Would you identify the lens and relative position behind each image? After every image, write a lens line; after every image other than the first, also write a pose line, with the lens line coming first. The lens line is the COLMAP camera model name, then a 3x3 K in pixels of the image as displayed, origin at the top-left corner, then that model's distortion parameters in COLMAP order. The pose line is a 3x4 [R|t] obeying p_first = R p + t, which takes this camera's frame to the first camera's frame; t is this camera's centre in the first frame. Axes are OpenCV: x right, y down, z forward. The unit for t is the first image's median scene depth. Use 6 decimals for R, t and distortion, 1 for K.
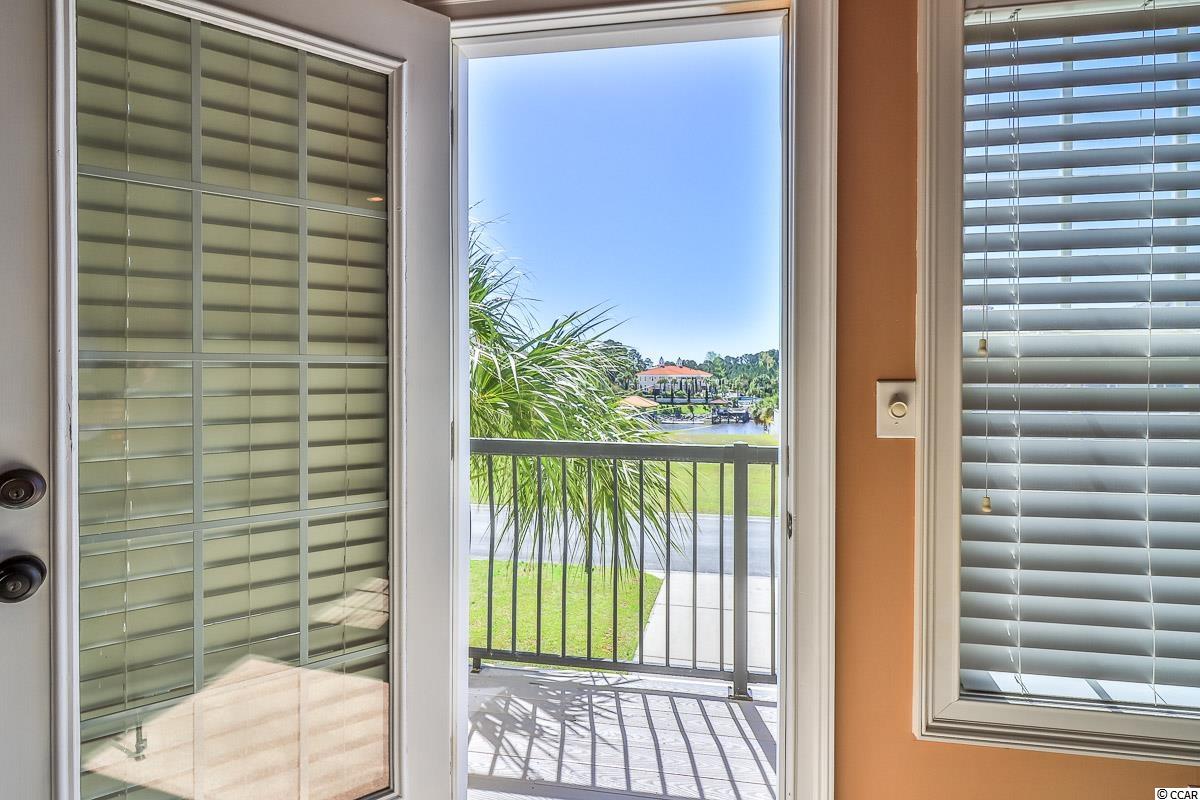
lens RADIAL K [[640.6, 0, 602.7], [0, 640.6, 394.4], [0, 0, 1]] dist [0.005956, -0.002219]
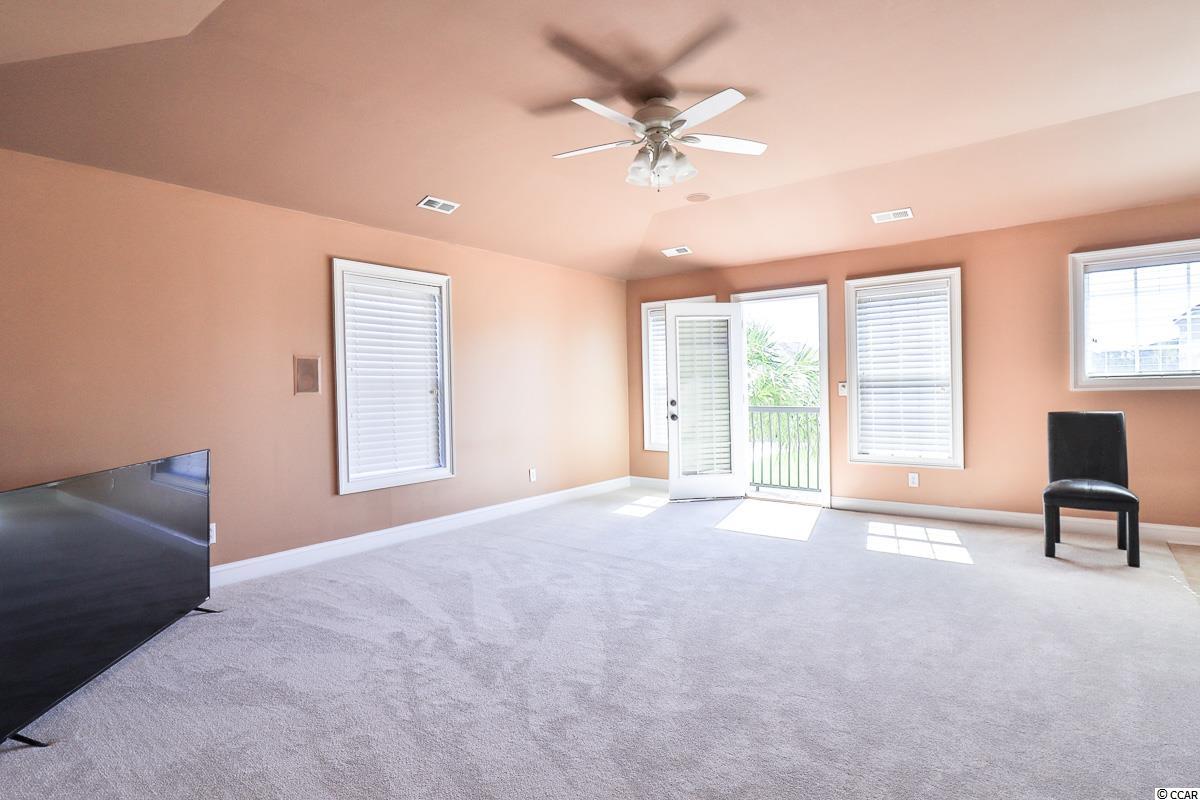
lens RADIAL K [[640.6, 0, 602.1], [0, 640.6, 398.5], [0, 0, 1]] dist [0.005956, -0.002219]
pose [[0.887833, -0.012128, -0.460005, 1.014667], [0.011666, 0.999925, -0.003846, 0.086566], [0.460017, -0.001951, 0.887908, -3.668104]]
